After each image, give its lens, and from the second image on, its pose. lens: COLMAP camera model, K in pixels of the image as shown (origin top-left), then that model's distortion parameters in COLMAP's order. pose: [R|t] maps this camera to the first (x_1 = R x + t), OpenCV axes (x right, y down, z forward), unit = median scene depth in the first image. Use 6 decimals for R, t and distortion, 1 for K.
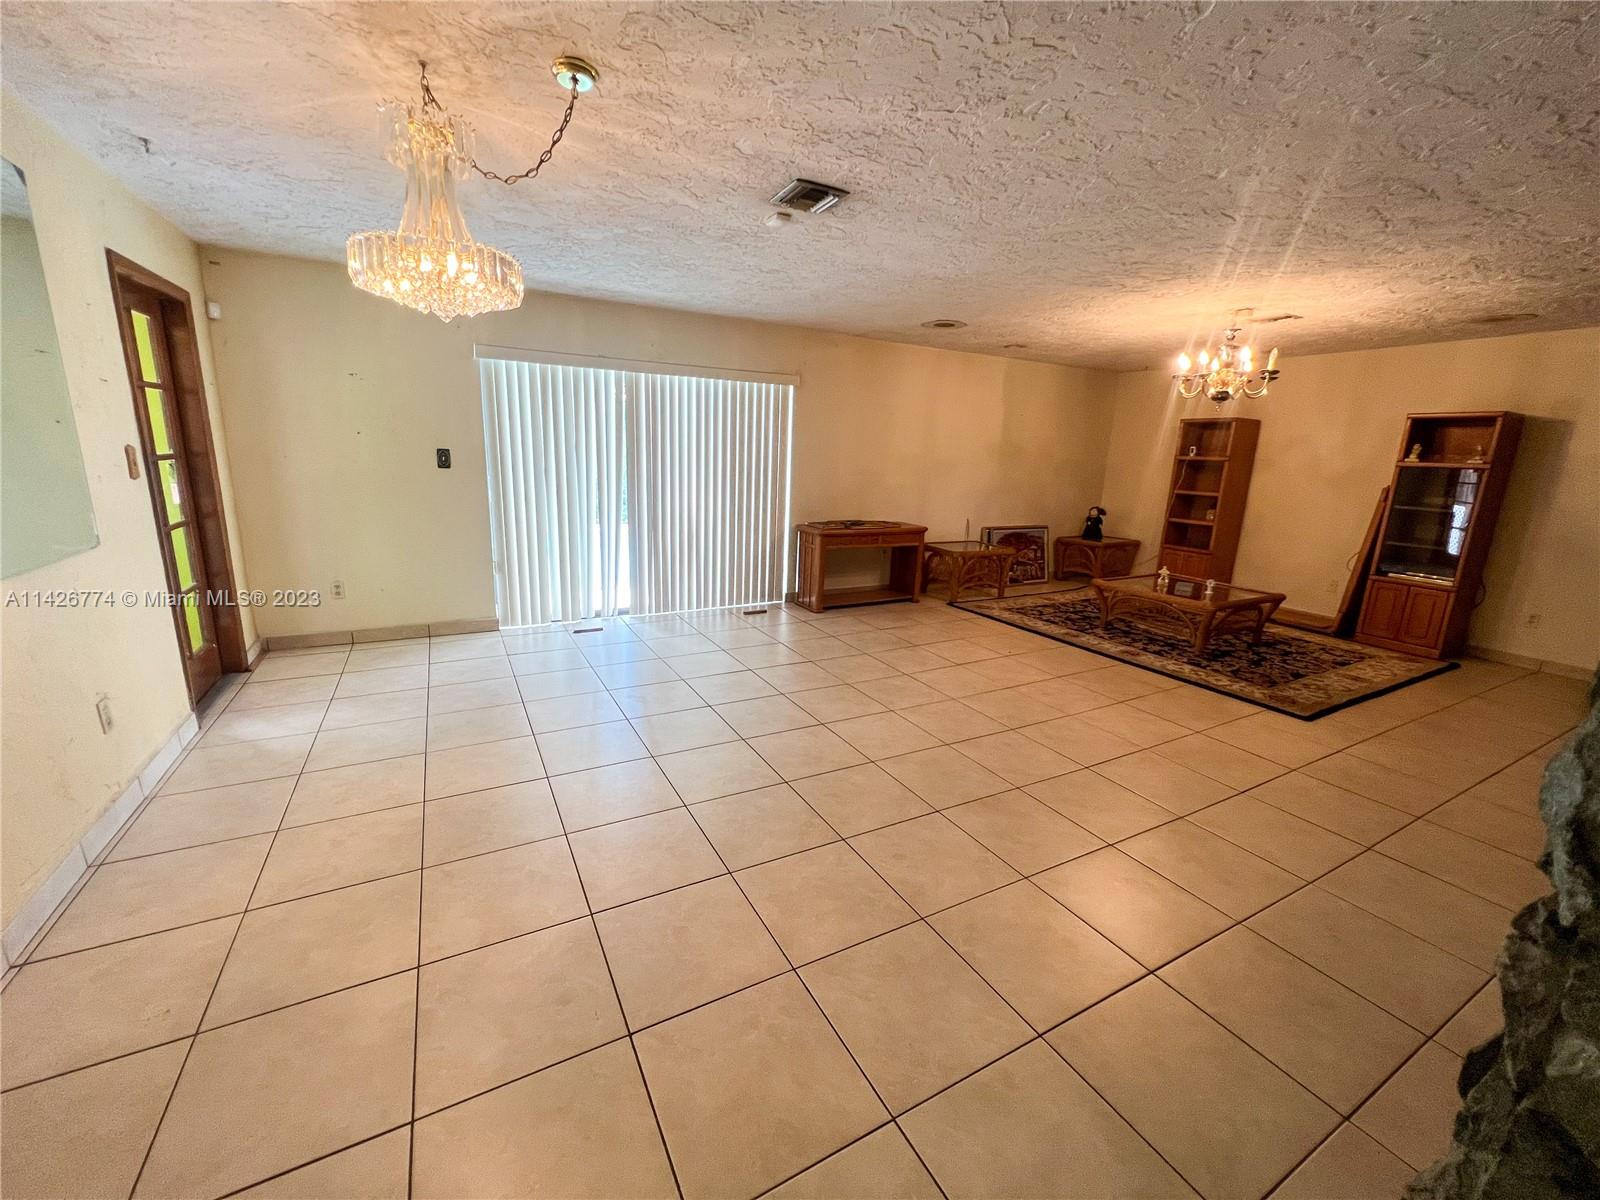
lens RADIAL K [[639.6, 0, 795.5], [0, 639.6, 597.9], [0, 0, 1]] dist [0.000855, 0.000185]
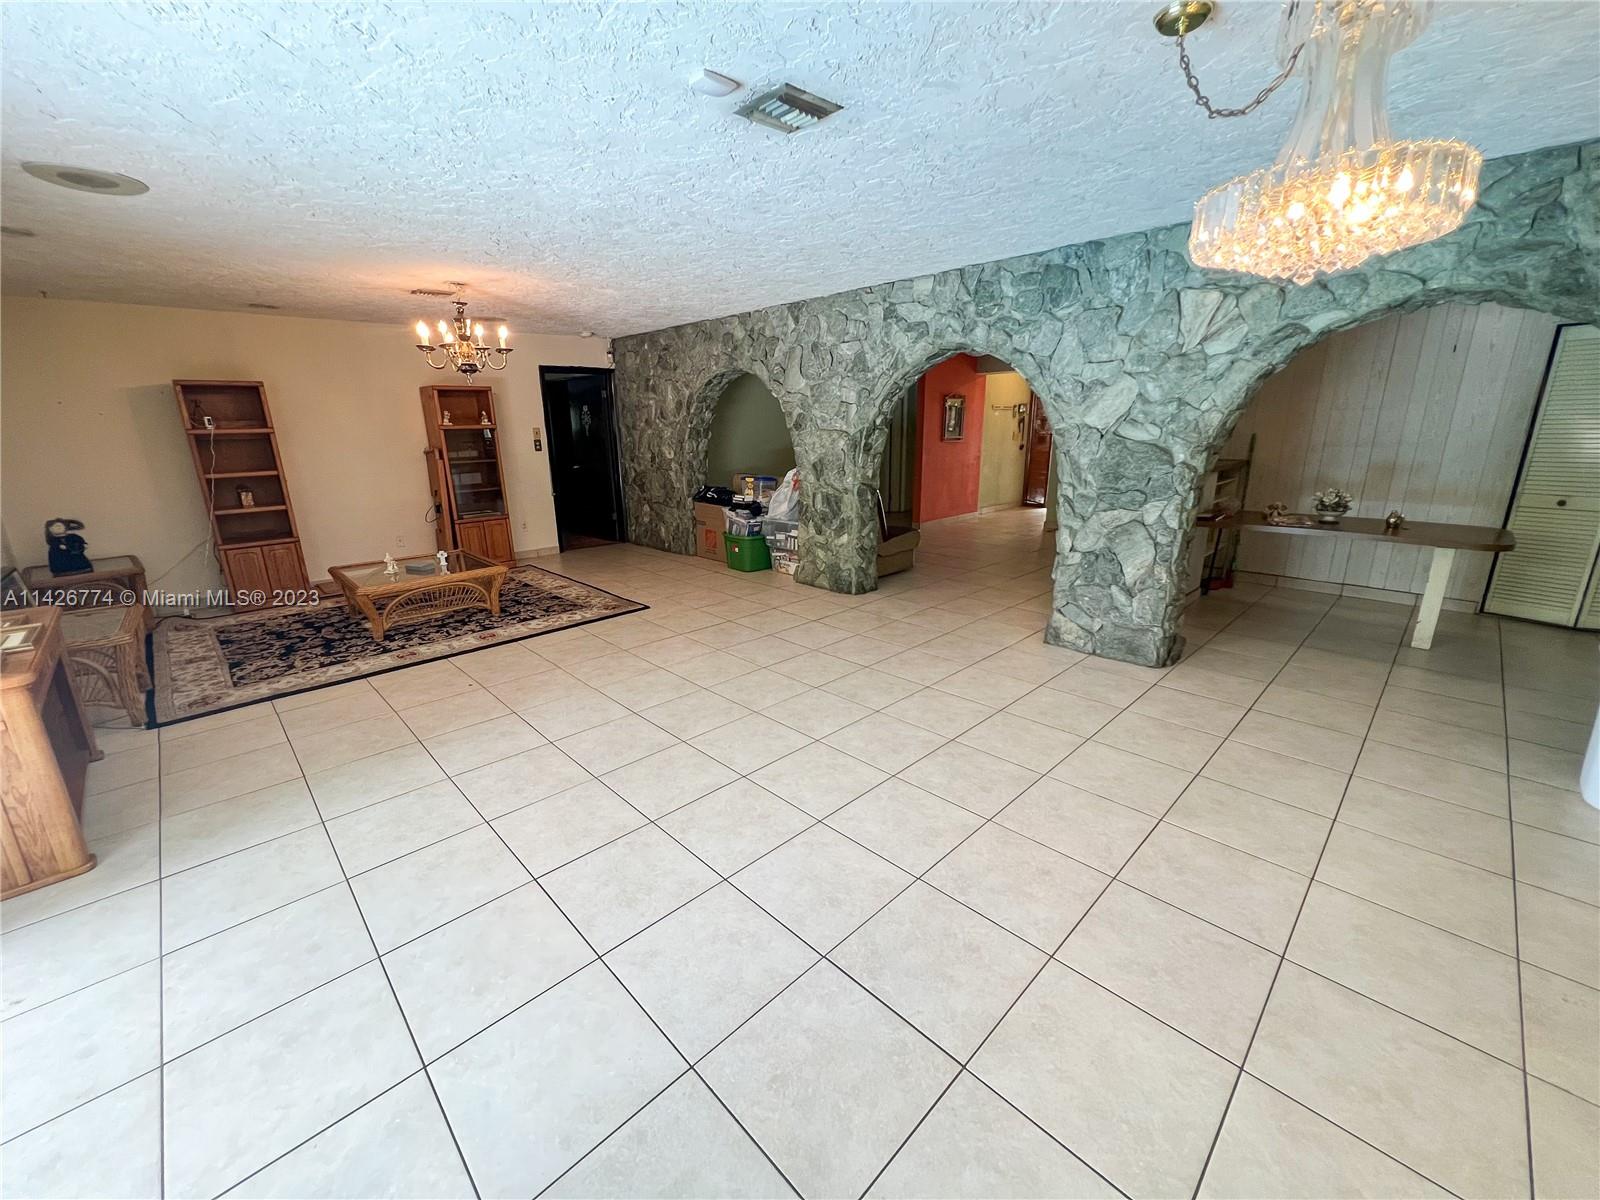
lens RADIAL K [[639.6, 0, 795.5], [0, 639.6, 597.9], [0, 0, 1]] dist [0.000855, 0.000185]
pose [[-0.267742, -0.287915, 0.919467, -0.510228], [0.224596, 0.909368, 0.350153, -0.217290], [-0.936948, 0.300259, -0.178812, 0.786494]]
